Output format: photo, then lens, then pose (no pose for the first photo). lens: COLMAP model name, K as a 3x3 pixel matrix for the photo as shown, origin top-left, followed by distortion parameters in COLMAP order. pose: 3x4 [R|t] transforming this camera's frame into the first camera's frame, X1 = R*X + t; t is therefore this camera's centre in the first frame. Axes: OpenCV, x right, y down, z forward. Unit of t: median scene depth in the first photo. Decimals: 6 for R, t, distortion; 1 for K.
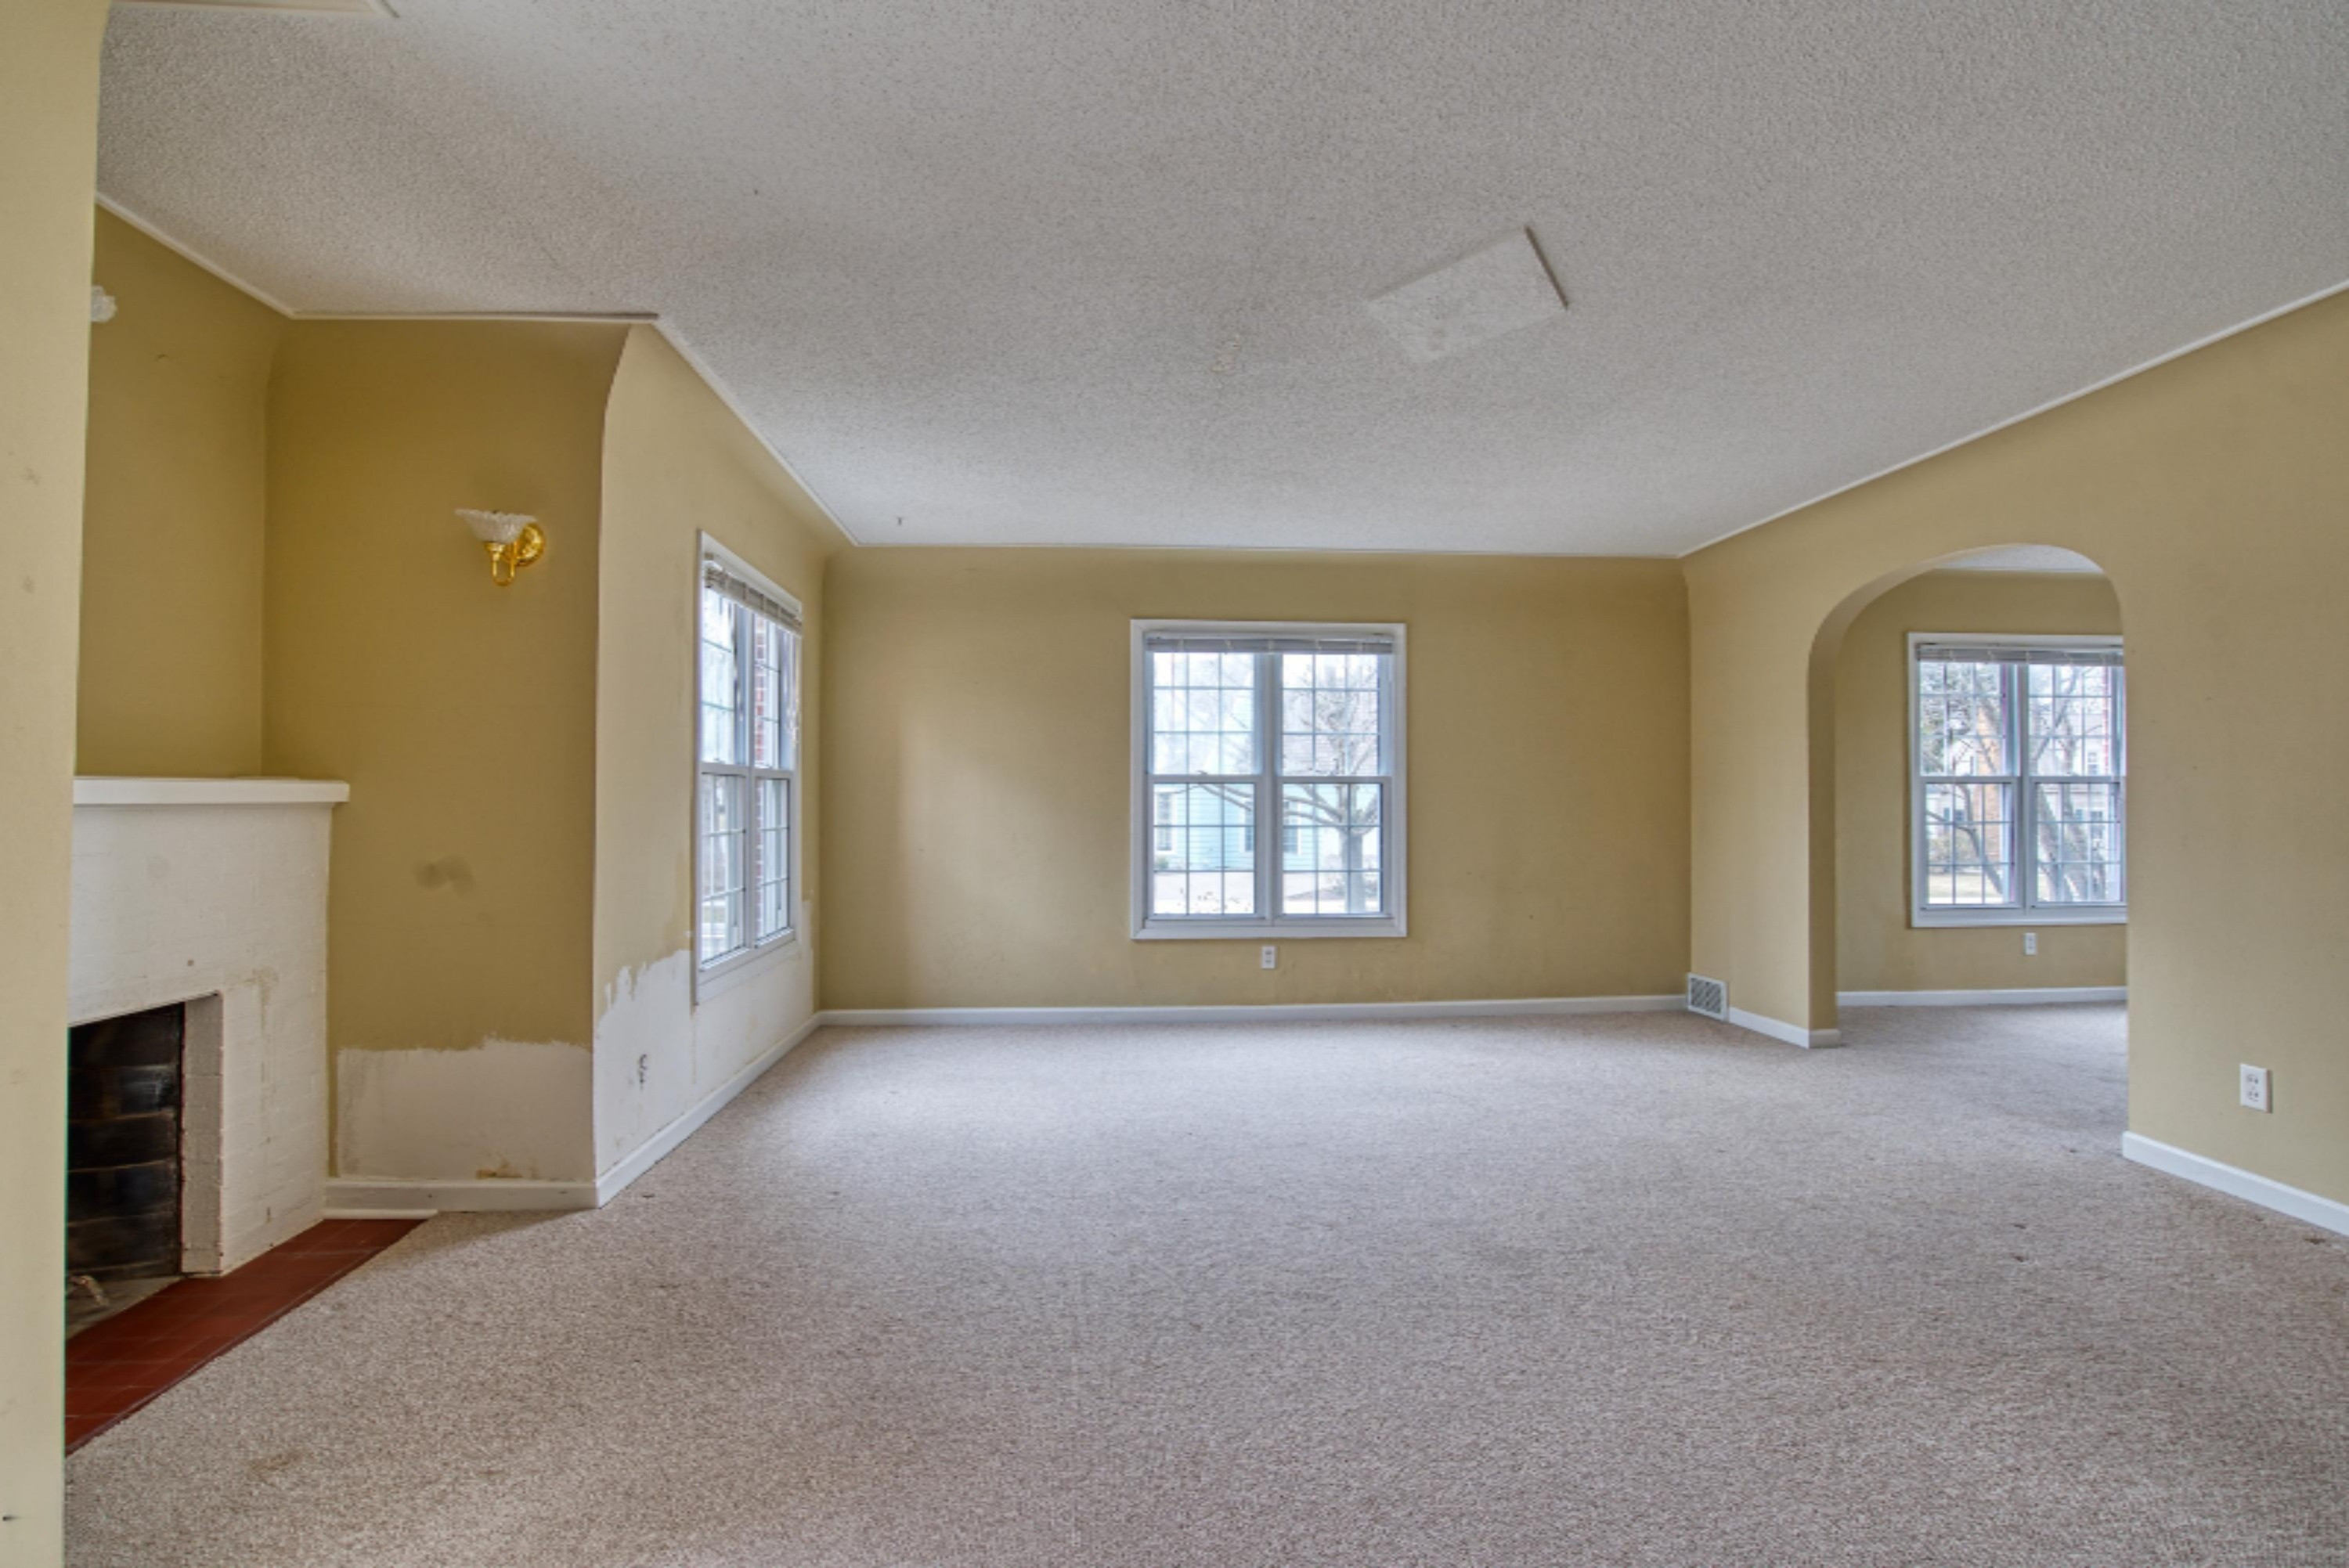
lens RADIAL K [[1103.0, 0, 1174.0], [0, 1103.0, 775.6], [0, 0, 1]] dist [-0.052251, 0.018783]
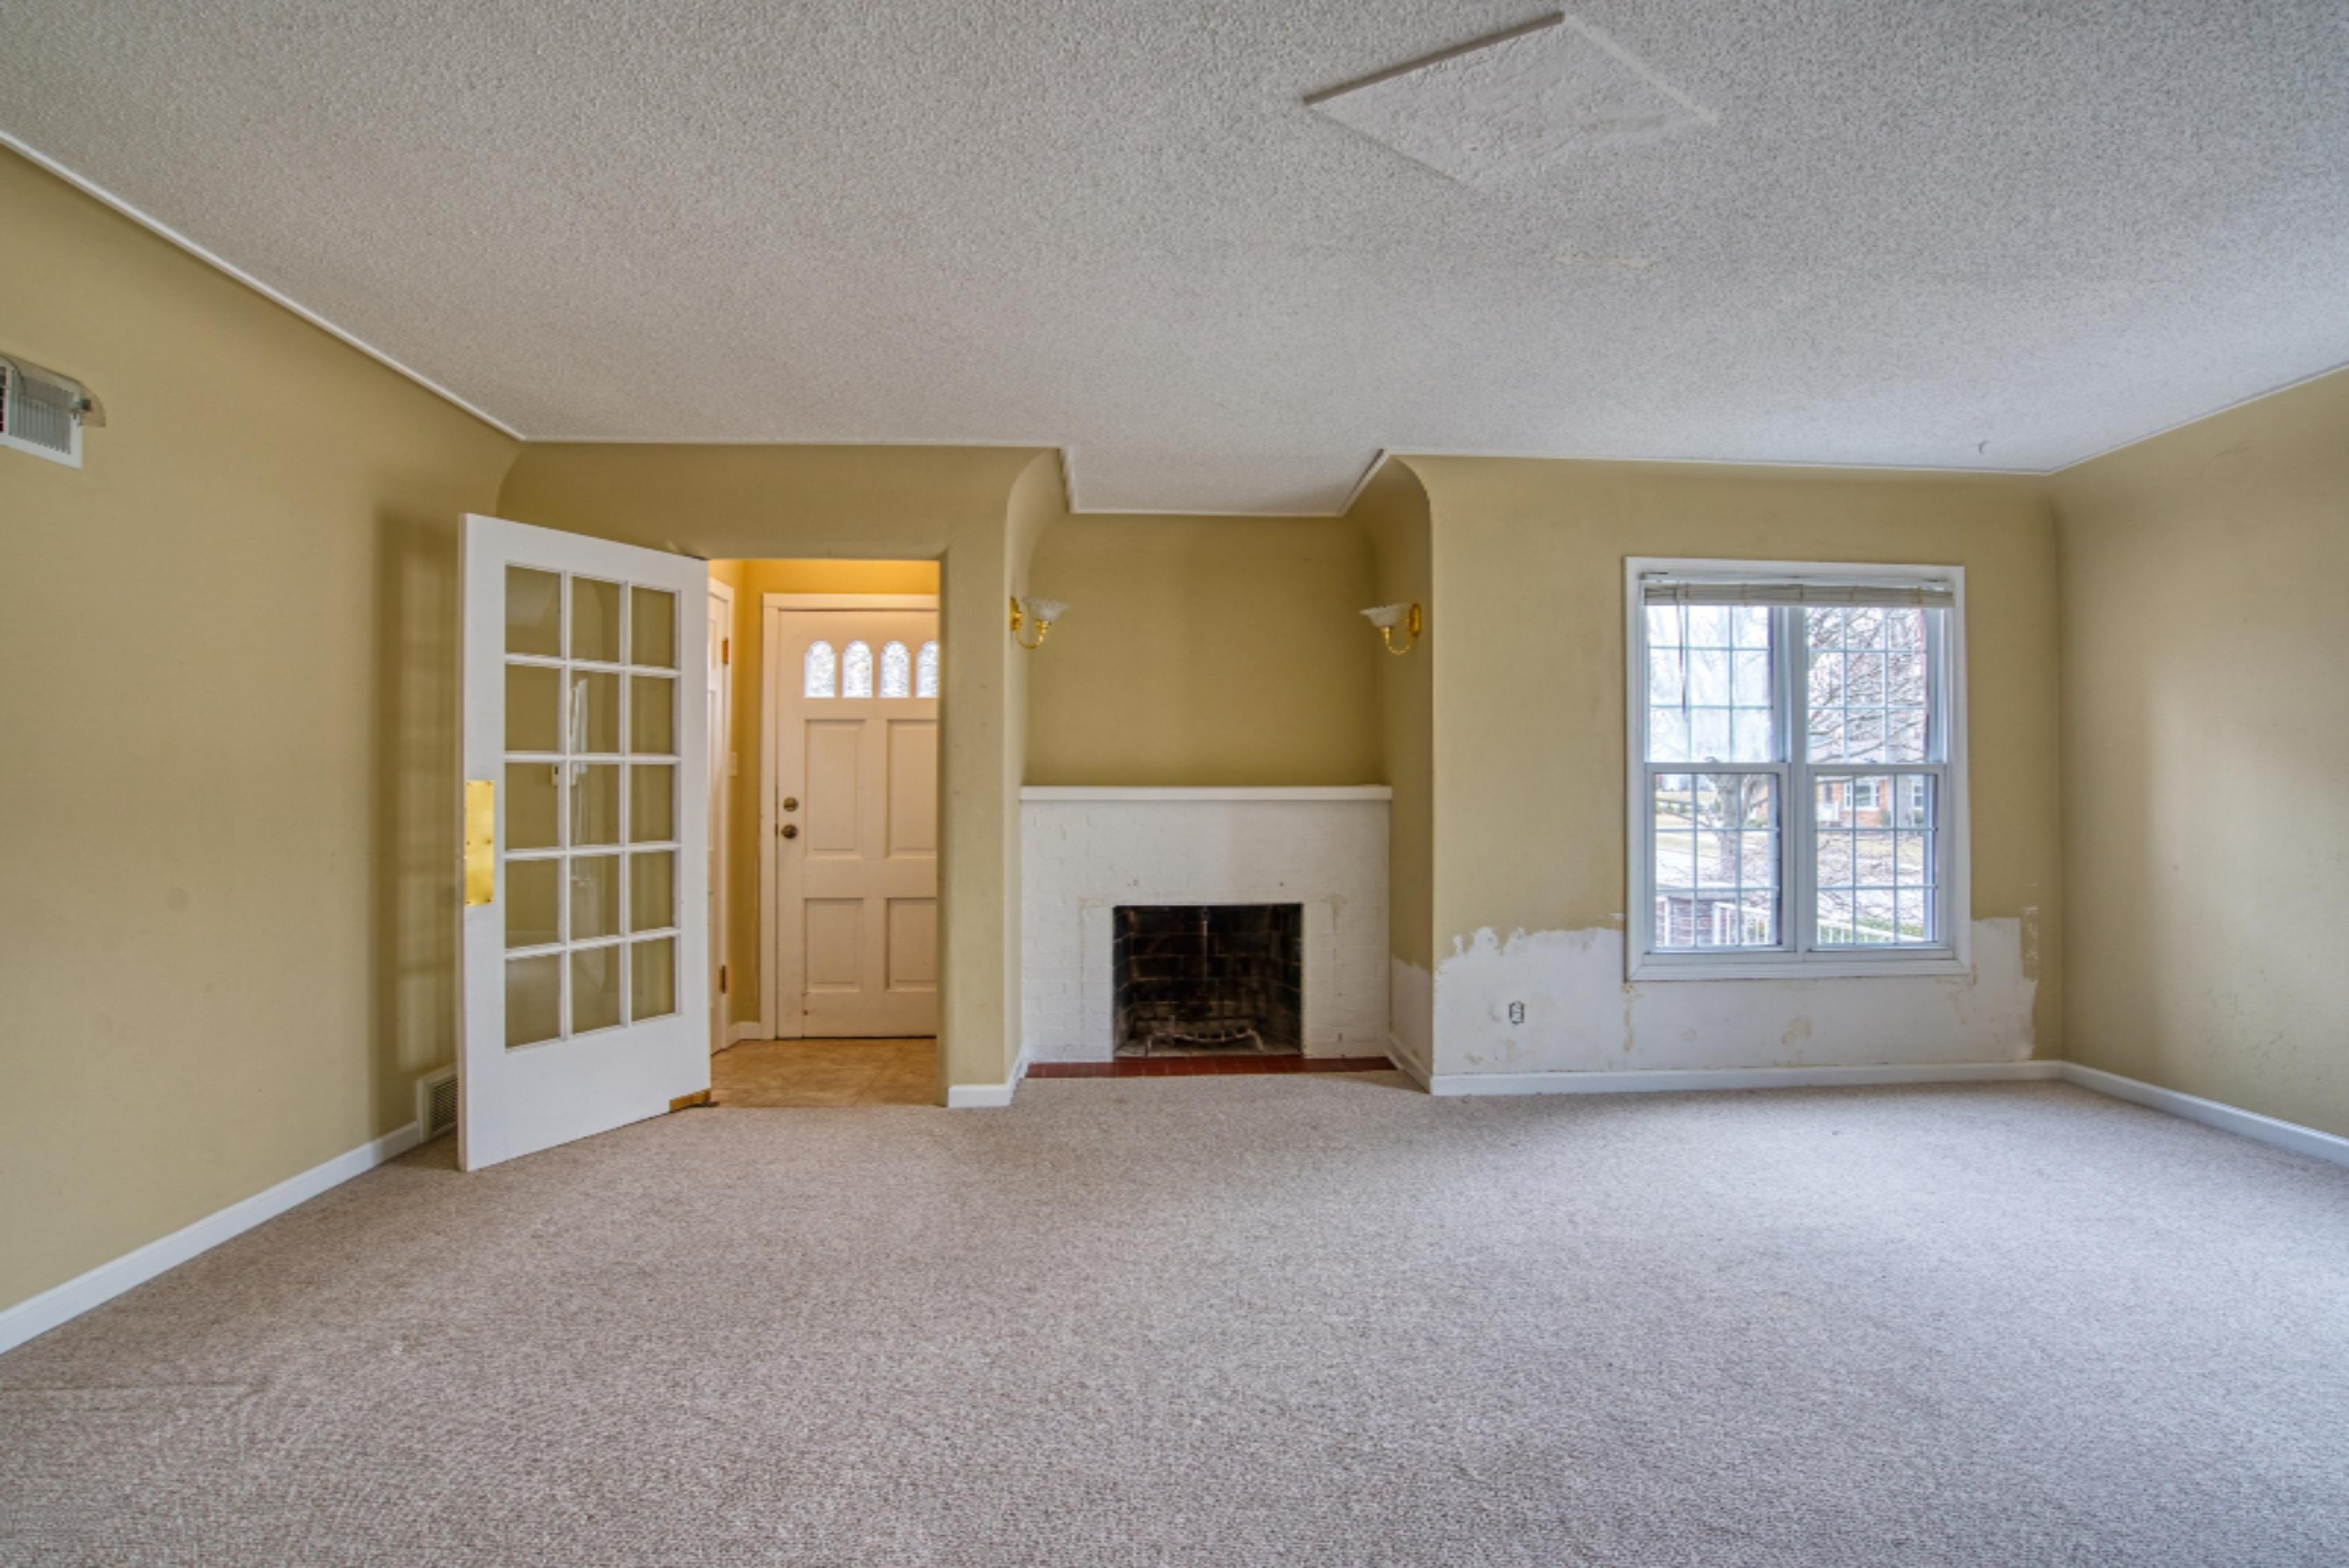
lens RADIAL K [[1103.0, 0, 1174.0], [0, 1103.0, 775.6], [0, 0, 1]] dist [-0.052251, 0.018783]
pose [[-0.005641, -0.018332, -0.999816, 0.961651], [0.022038, 0.999587, -0.018452, 0.012771], [0.999741, -0.022138, -0.005235, 0.756628]]
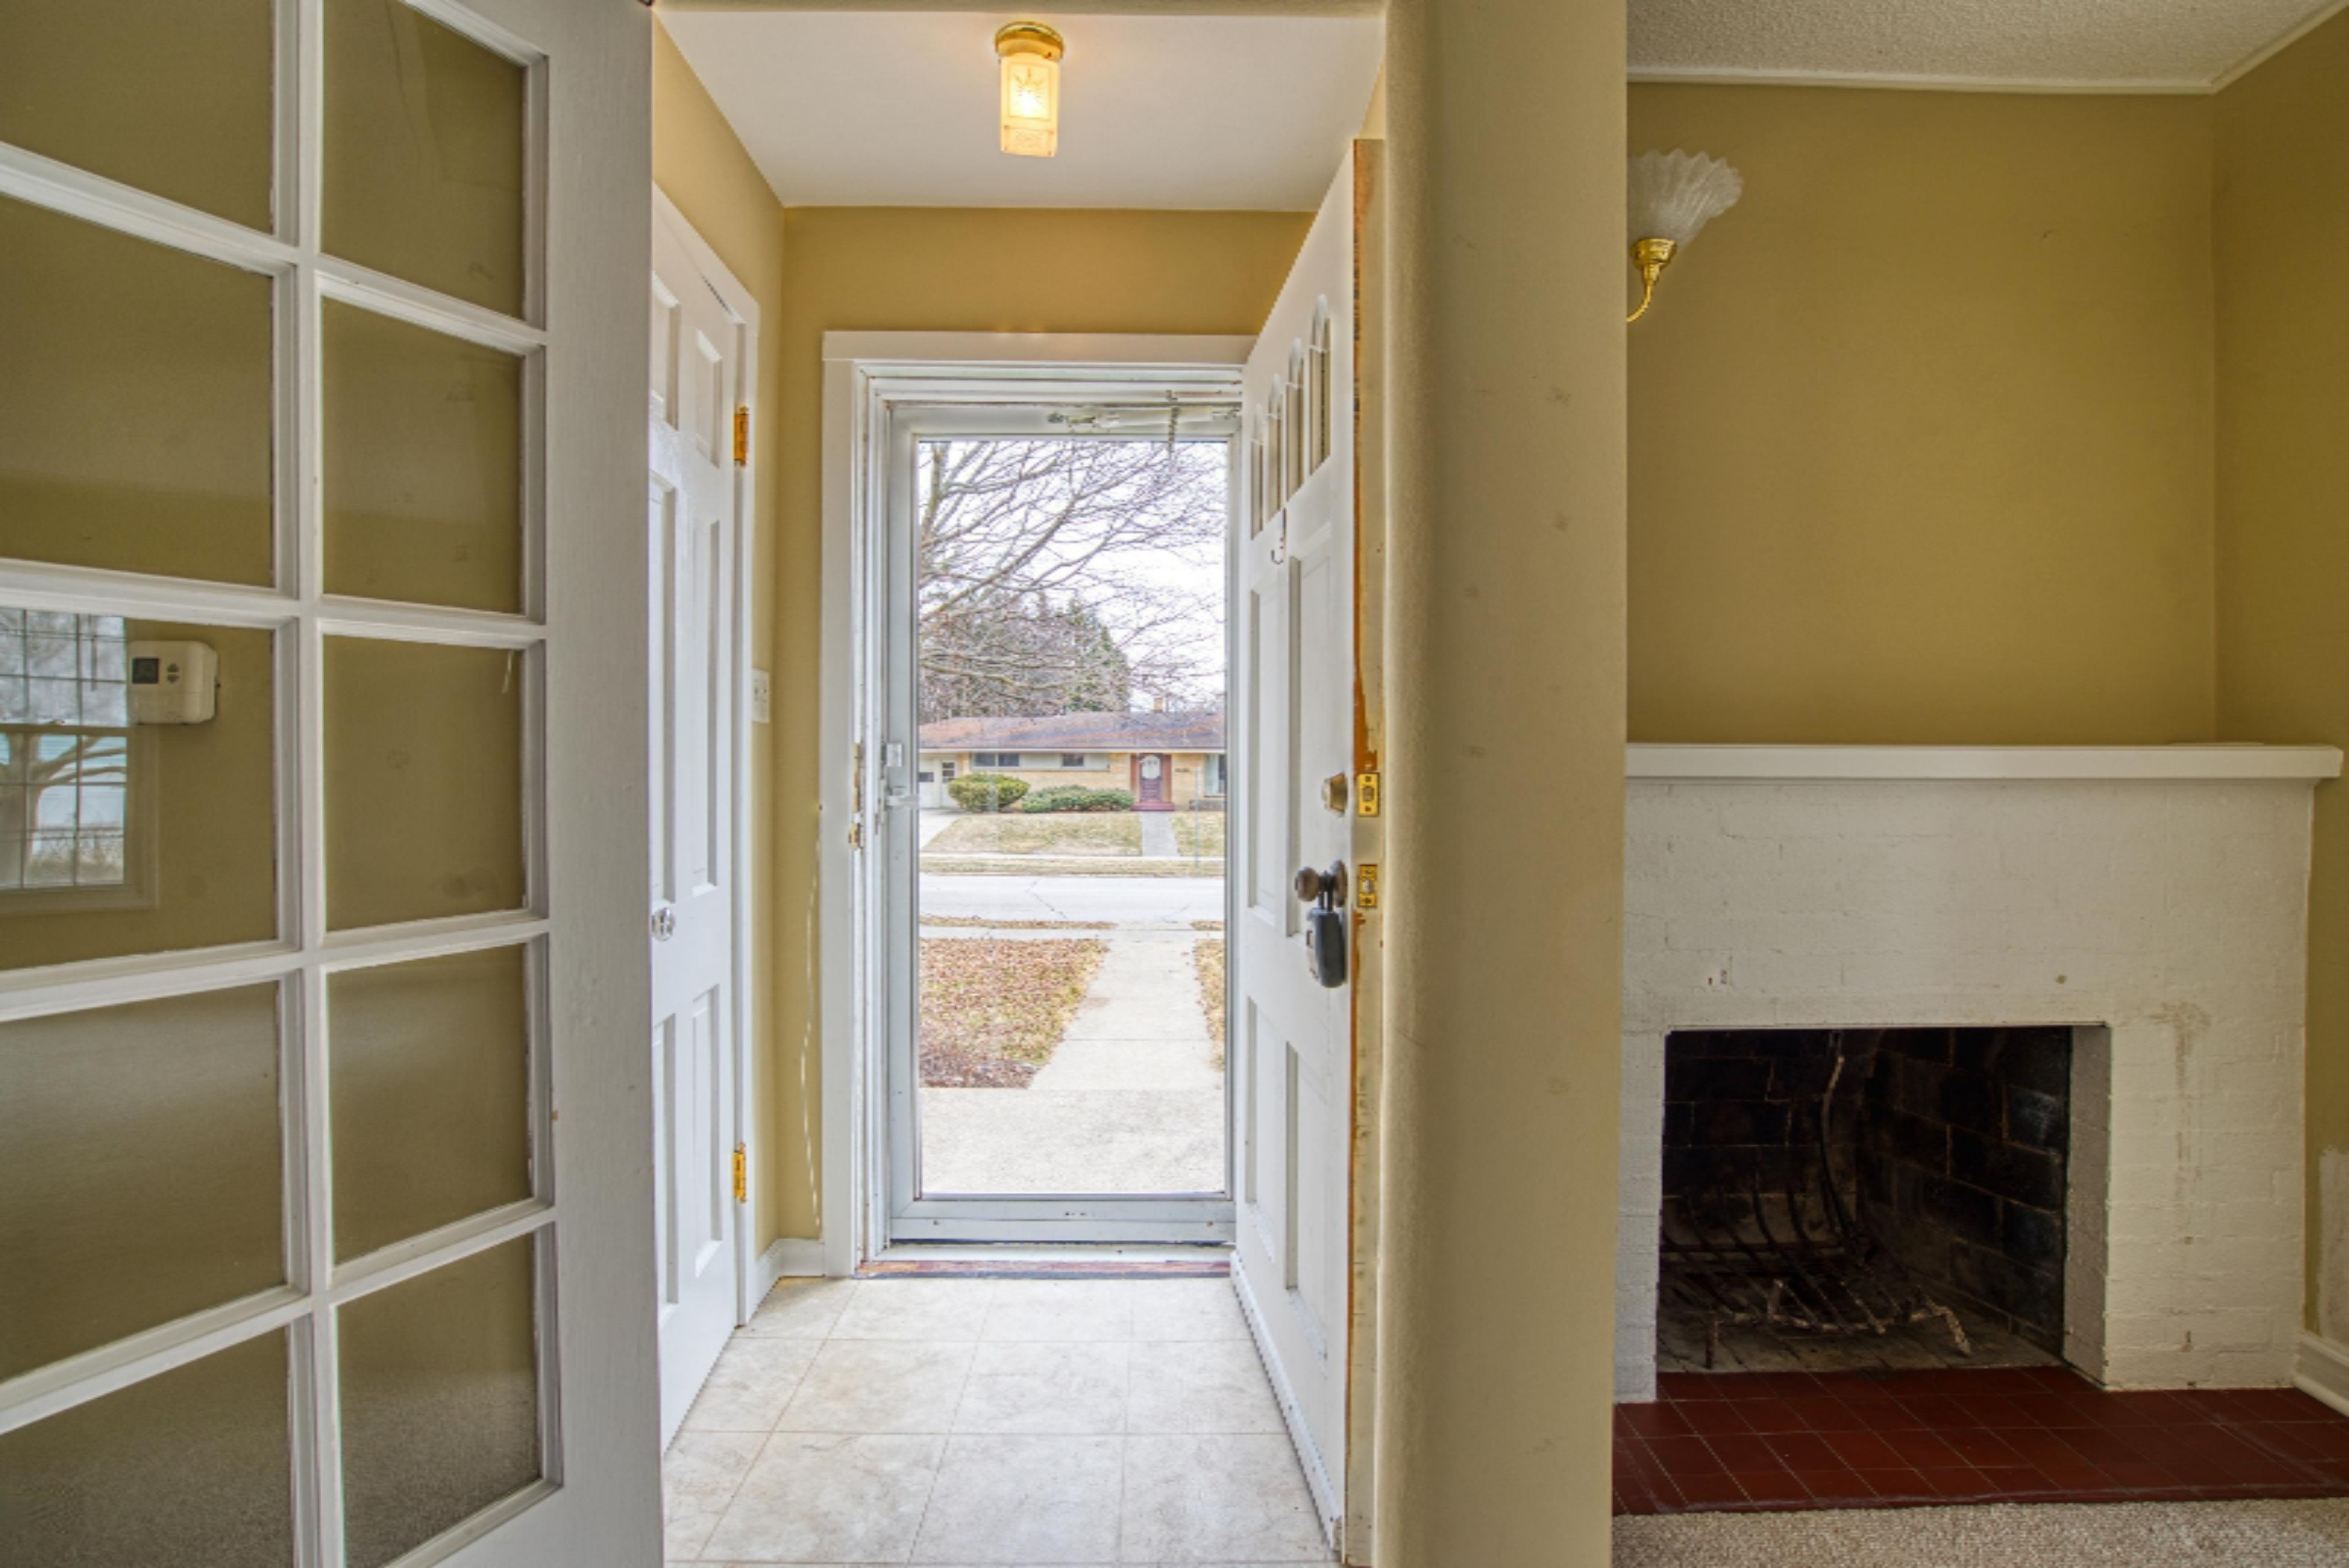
lens RADIAL K [[1103.0, 0, 1174.0], [0, 1103.0, 775.6], [0, 0, 1]] dist [-0.052251, 0.018783]
pose [[-0.057593, 0.008087, -0.998307, -0.083823], [0.016623, 0.999836, 0.007141, 0.007072], [0.998202, -0.016184, -0.057718, 0.359213]]
